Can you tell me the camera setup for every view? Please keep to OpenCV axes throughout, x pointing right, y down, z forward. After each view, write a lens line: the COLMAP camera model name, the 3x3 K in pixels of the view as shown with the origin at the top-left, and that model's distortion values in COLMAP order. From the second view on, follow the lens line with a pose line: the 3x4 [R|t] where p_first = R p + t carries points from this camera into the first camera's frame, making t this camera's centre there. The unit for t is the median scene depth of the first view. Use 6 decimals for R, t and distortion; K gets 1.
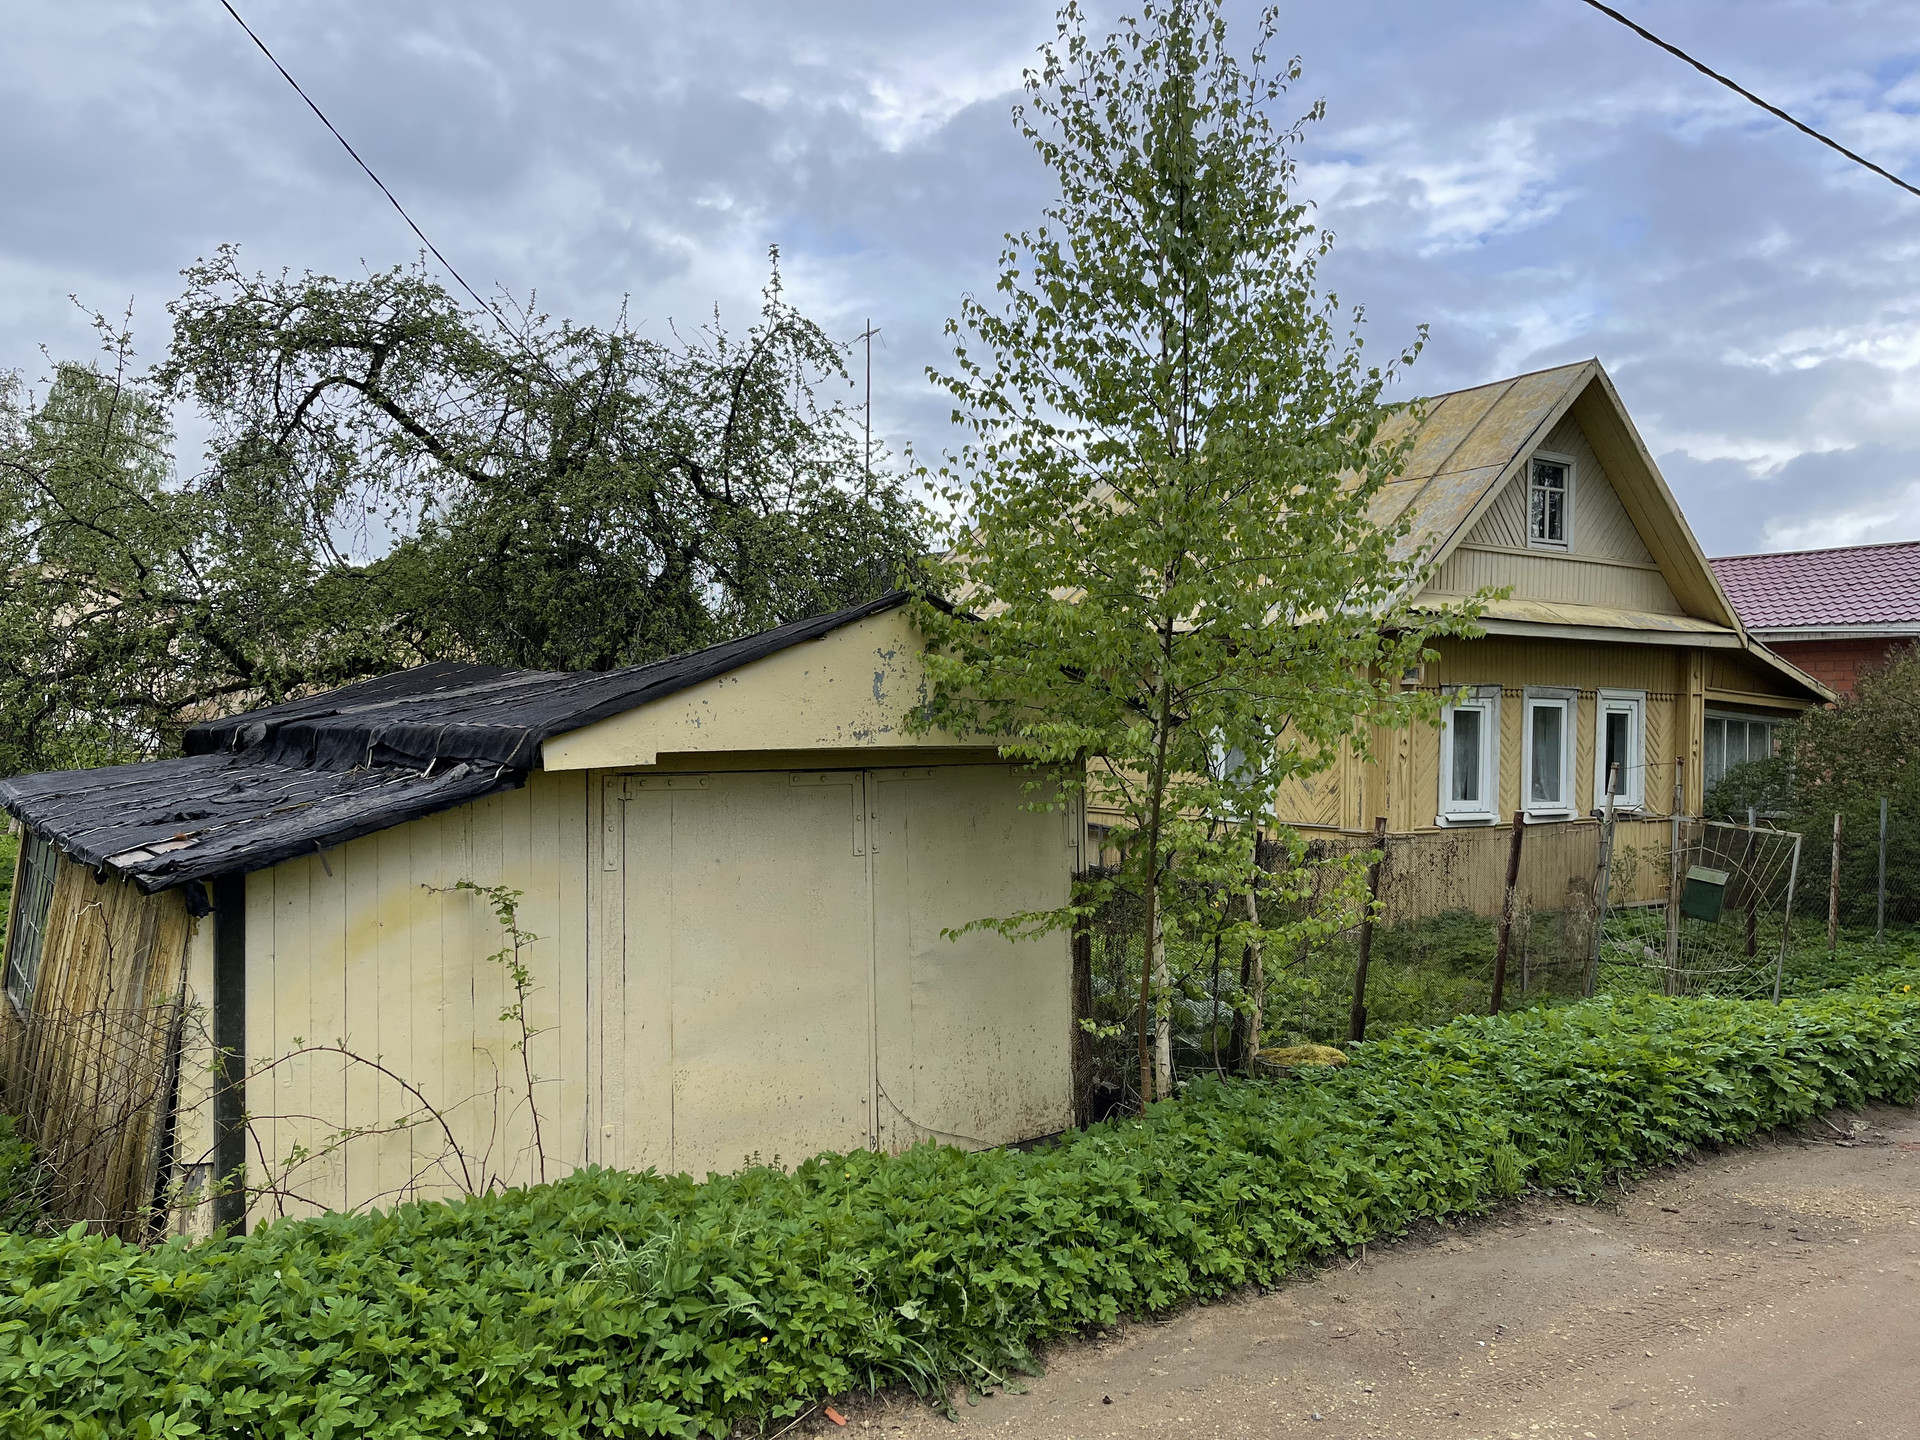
lens RADIAL K [[1451.3, 0, 910.8], [0, 1451.3, 753.1], [0, 0, 1]] dist [0.062431, -0.131511]
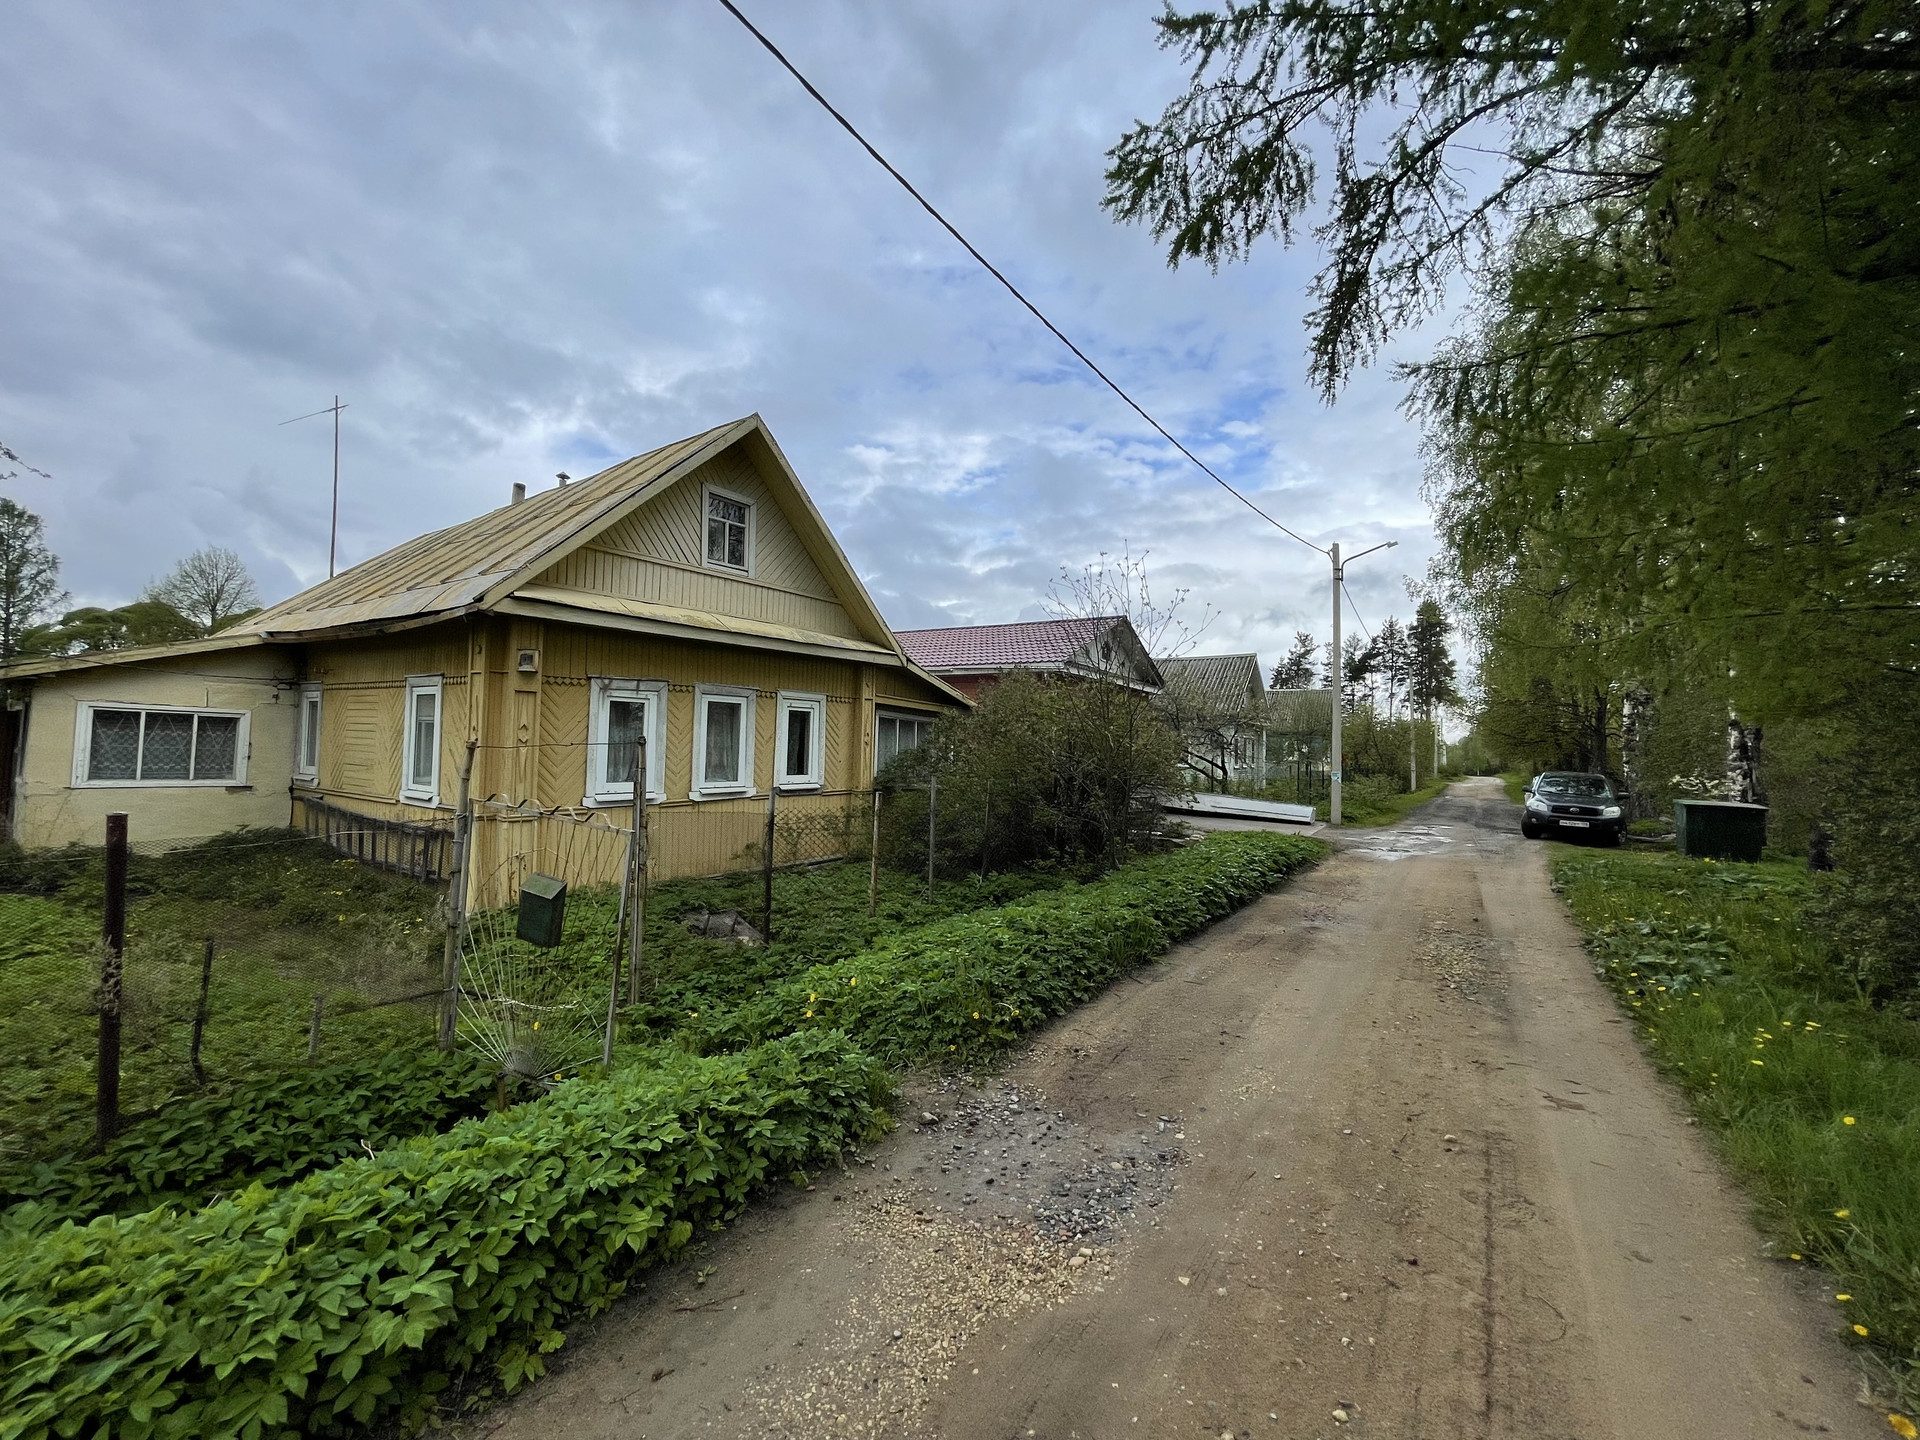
lens RADIAL K [[772.6, 0, 949.9], [0, 772.6, 723.6], [0, 0, 1]] dist [-0.000188, 0.000015]
pose [[0.926830, 0.021315, 0.374876, 0.359372], [-0.011821, 0.999549, -0.027609, 0.000971], [-0.375295, 0.021158, 0.926664, 0.335499]]
